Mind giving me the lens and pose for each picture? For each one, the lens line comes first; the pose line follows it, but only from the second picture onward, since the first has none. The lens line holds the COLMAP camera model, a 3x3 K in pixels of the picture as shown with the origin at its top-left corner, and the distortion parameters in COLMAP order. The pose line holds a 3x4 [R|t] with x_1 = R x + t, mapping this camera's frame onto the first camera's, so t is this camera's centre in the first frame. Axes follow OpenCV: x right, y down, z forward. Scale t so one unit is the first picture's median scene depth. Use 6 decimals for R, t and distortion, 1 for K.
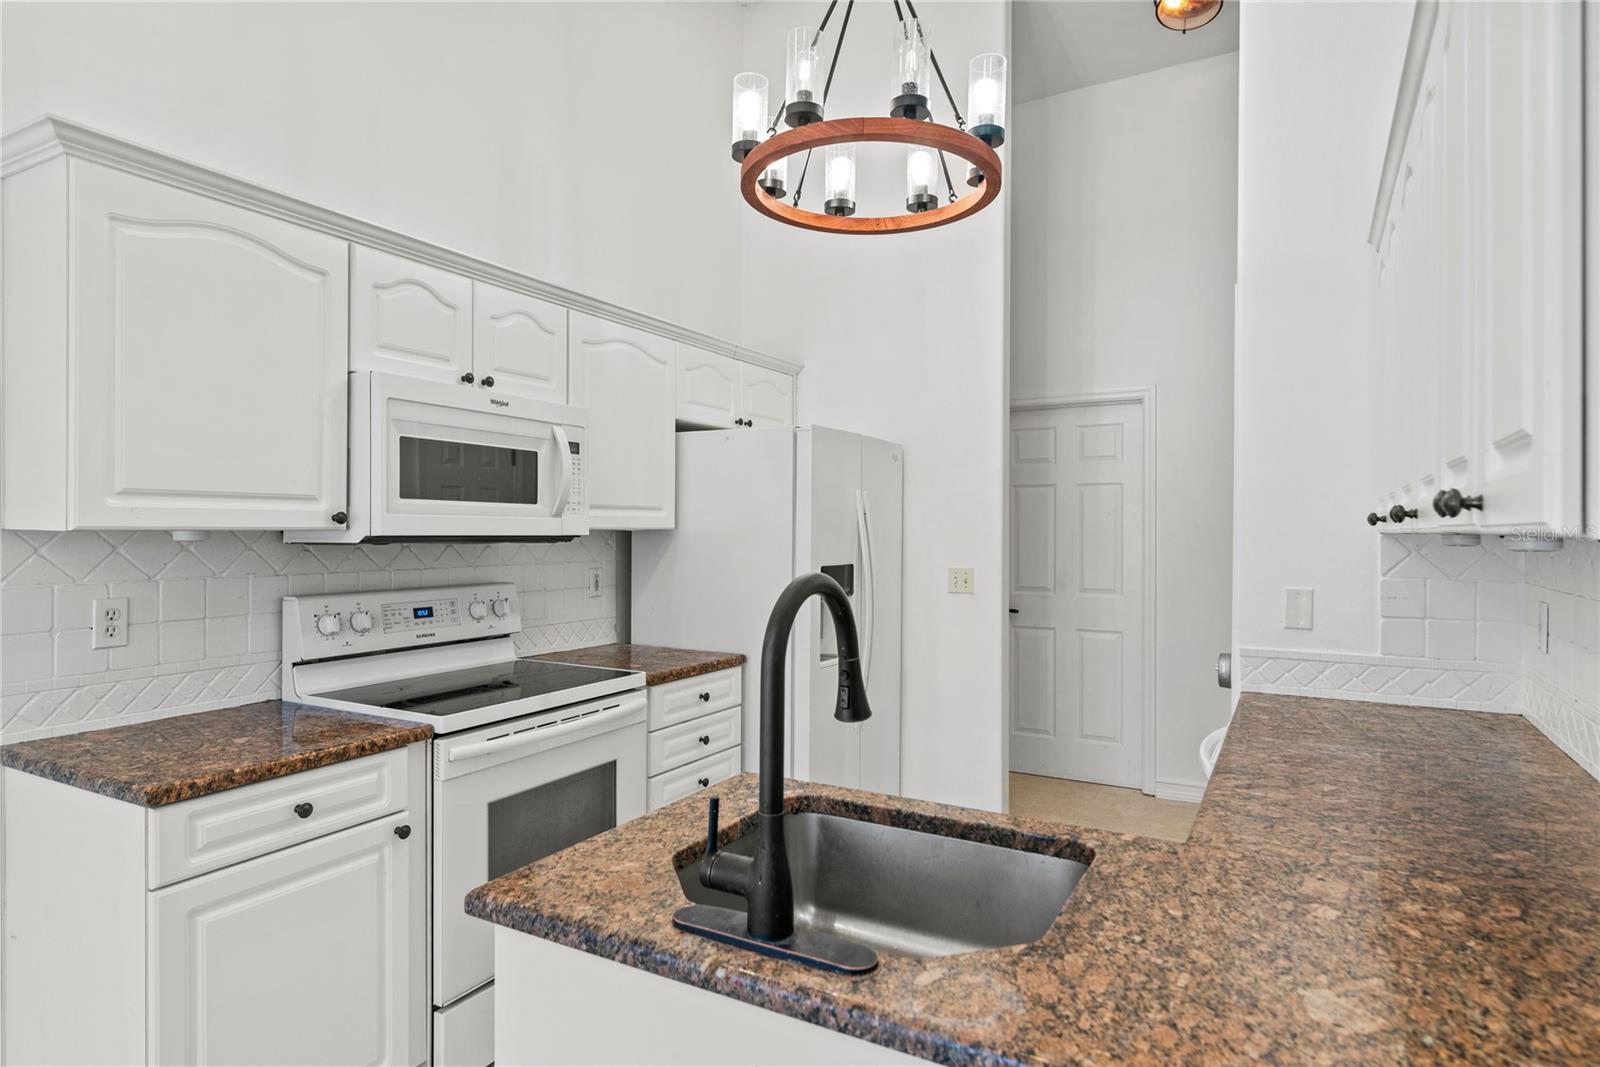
lens RADIAL K [[890.2, 0, 801.5], [0, 890.2, 531.3], [0, 0, 1]] dist [0.004250, 0.001846]
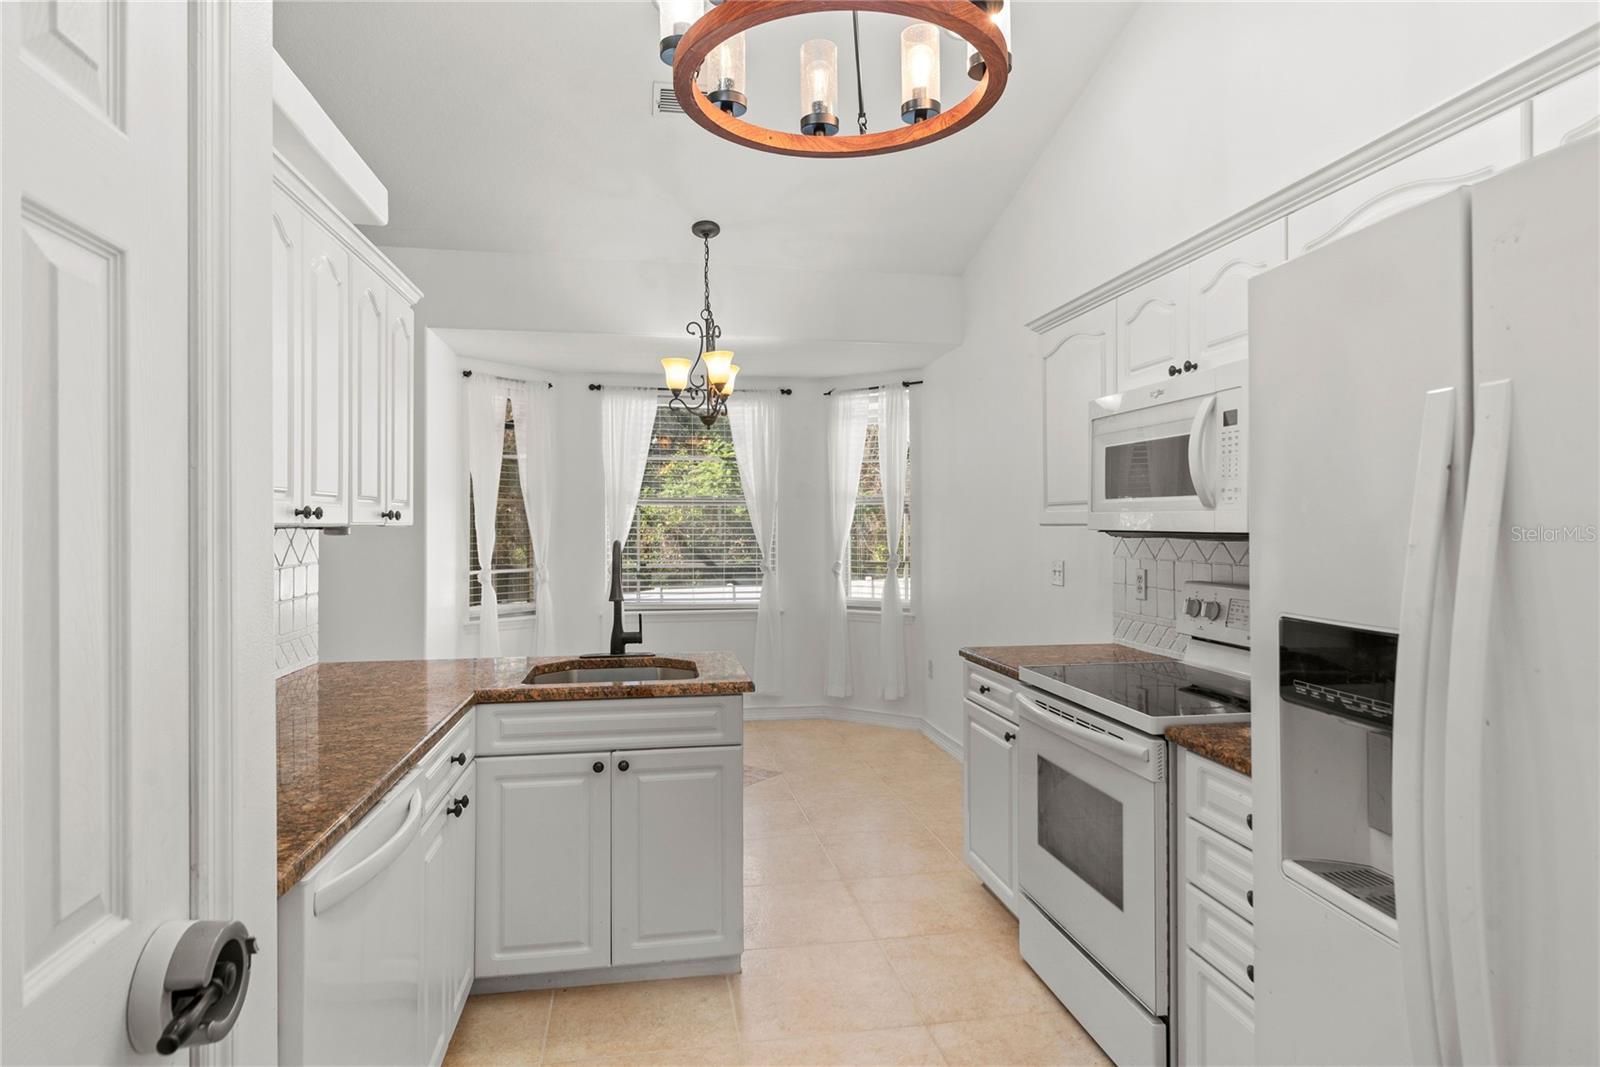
lens RADIAL K [[890.2, 0, 803.3], [0, 890.2, 528.3], [0, 0, 1]] dist [0.004250, 0.001846]
pose [[-0.774321, 0.001892, -0.632791, 0.600545], [-0.001279, 0.999989, 0.004555, -0.002438], [0.632792, 0.004336, -0.774310, 1.601671]]
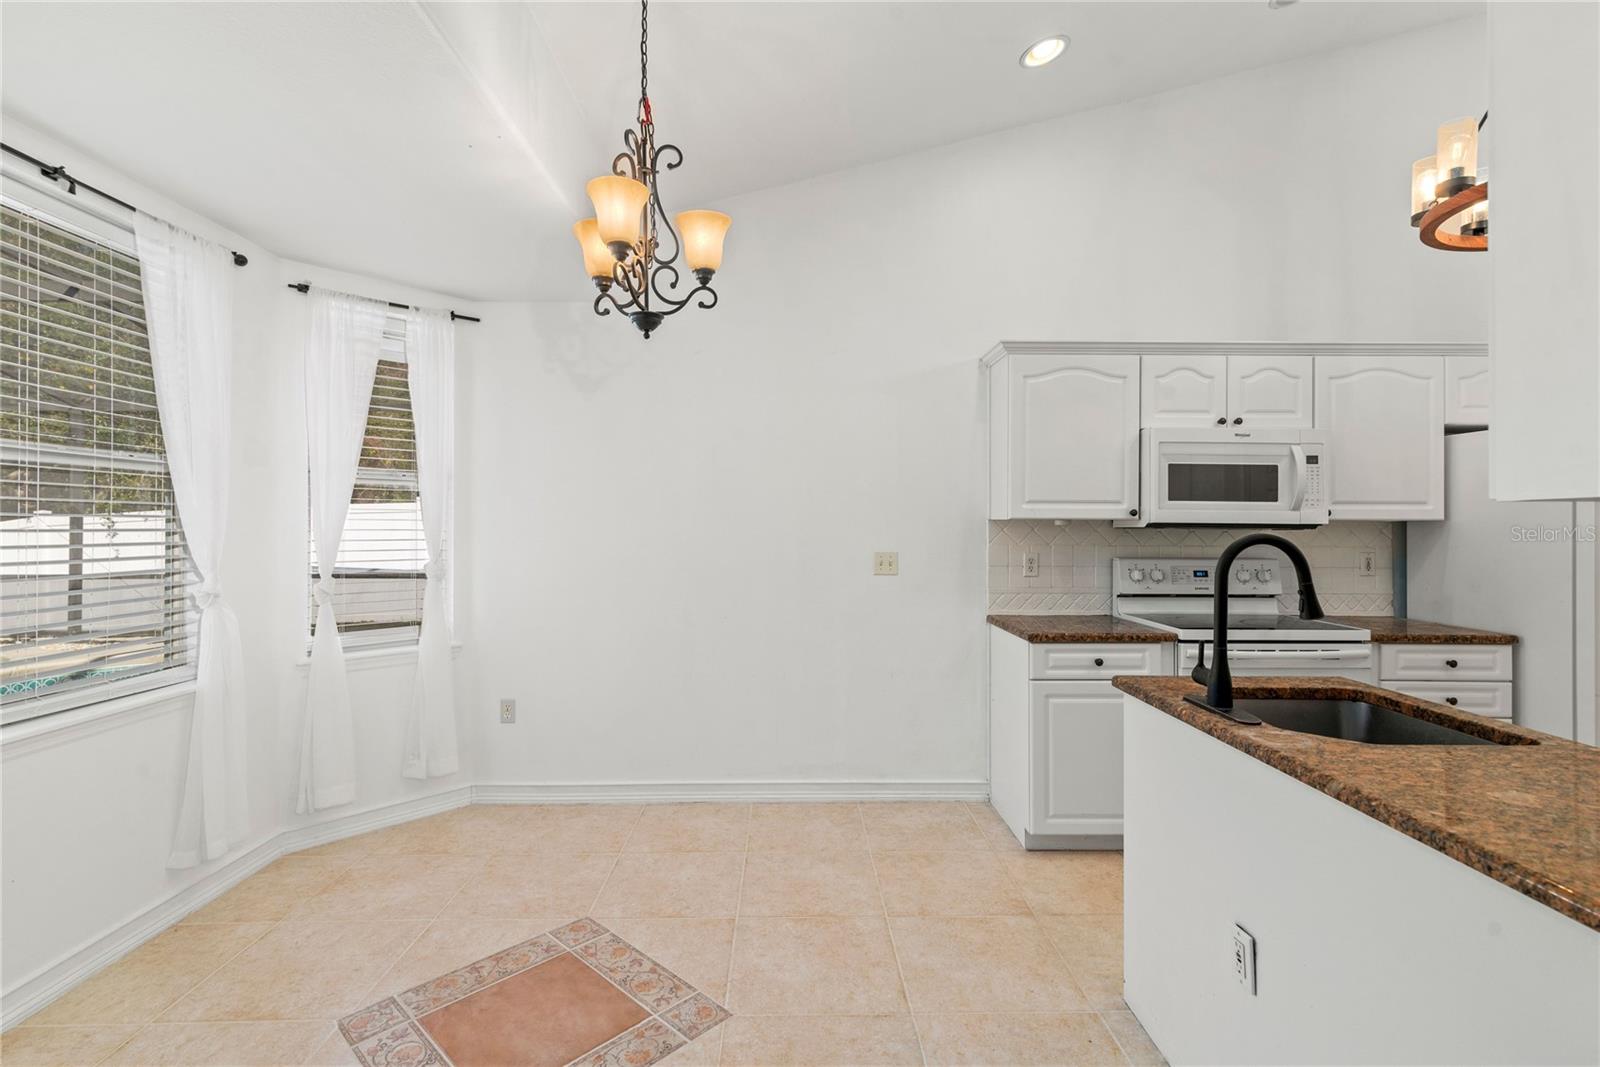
lens RADIAL K [[751.3, 0, 799.6], [0, 751.3, 526.8], [0, 0, 1]] dist [0.003102, 0.000115]
pose [[0.498928, 0.000068, -0.866643, 0.410609], [-0.005219, 0.999982, -0.002926, 0.019122], [0.866628, 0.005982, 0.498920, -0.294935]]
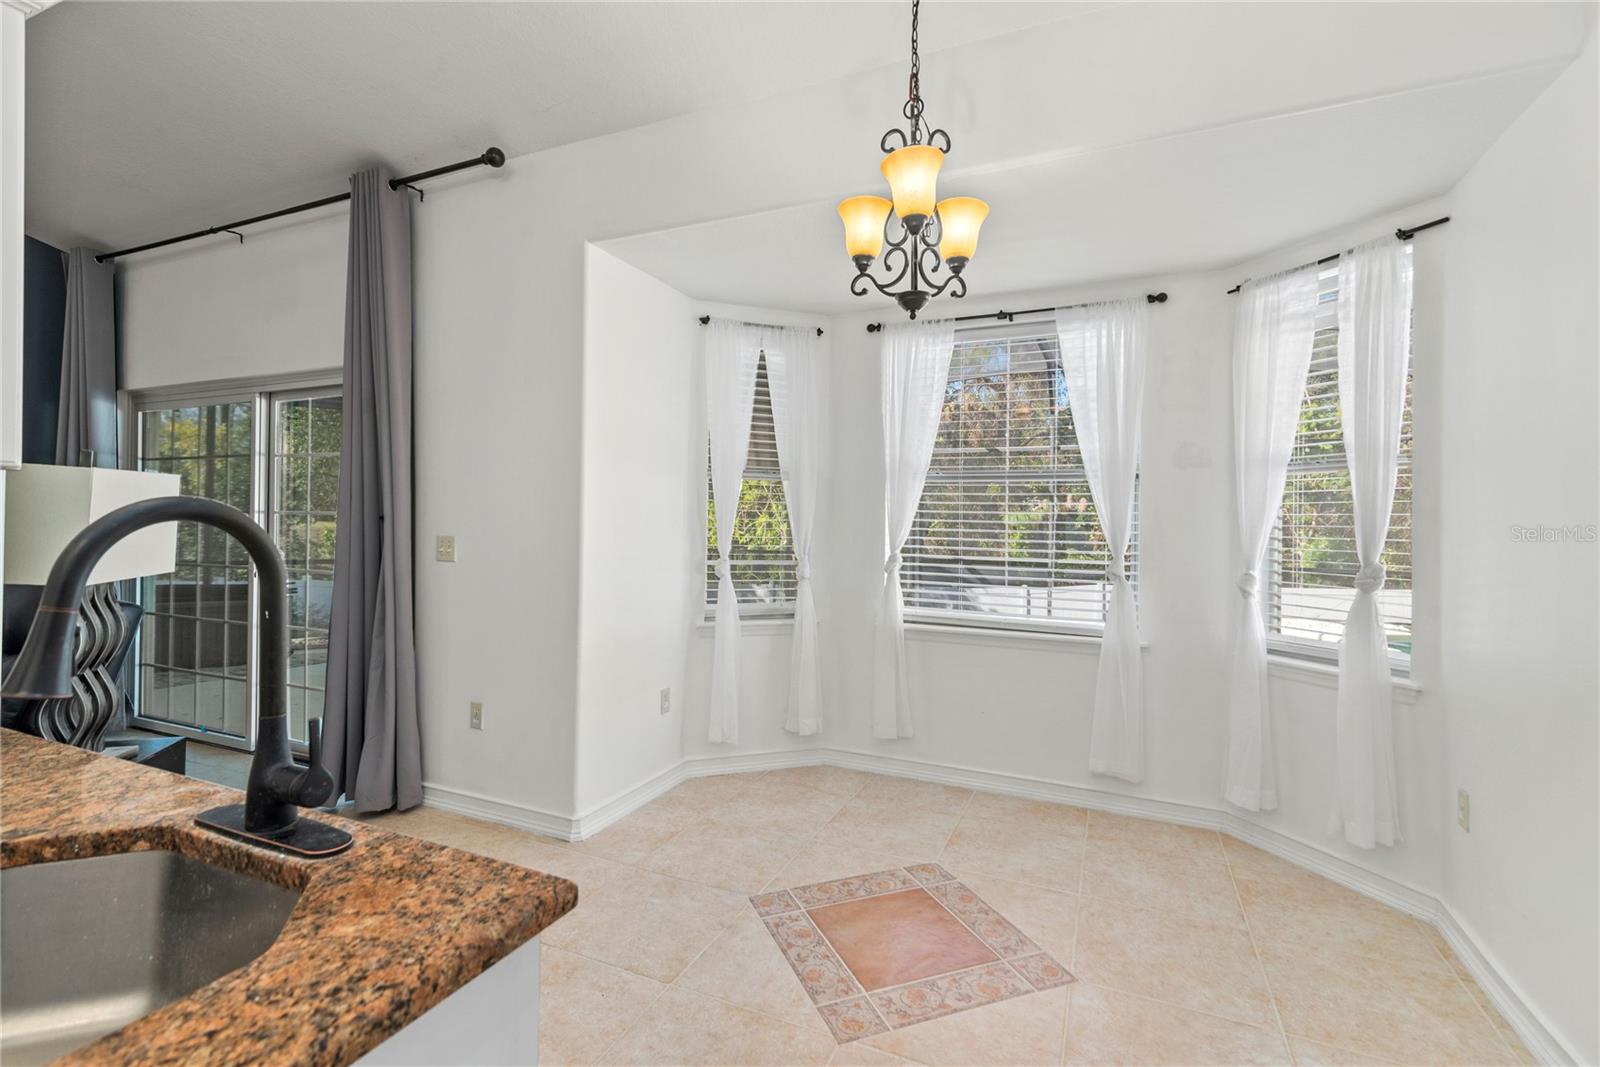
lens RADIAL K [[721.0, 0, 796.8], [0, 721.0, 516.0], [0, 0, 1]] dist [0.011348, 0.000036]
pose [[-0.995803, -0.016100, -0.090092, -0.245676], [-0.015930, 0.999870, -0.002614, 0.026134], [0.090122, -0.001168, -0.995930, 0.810318]]
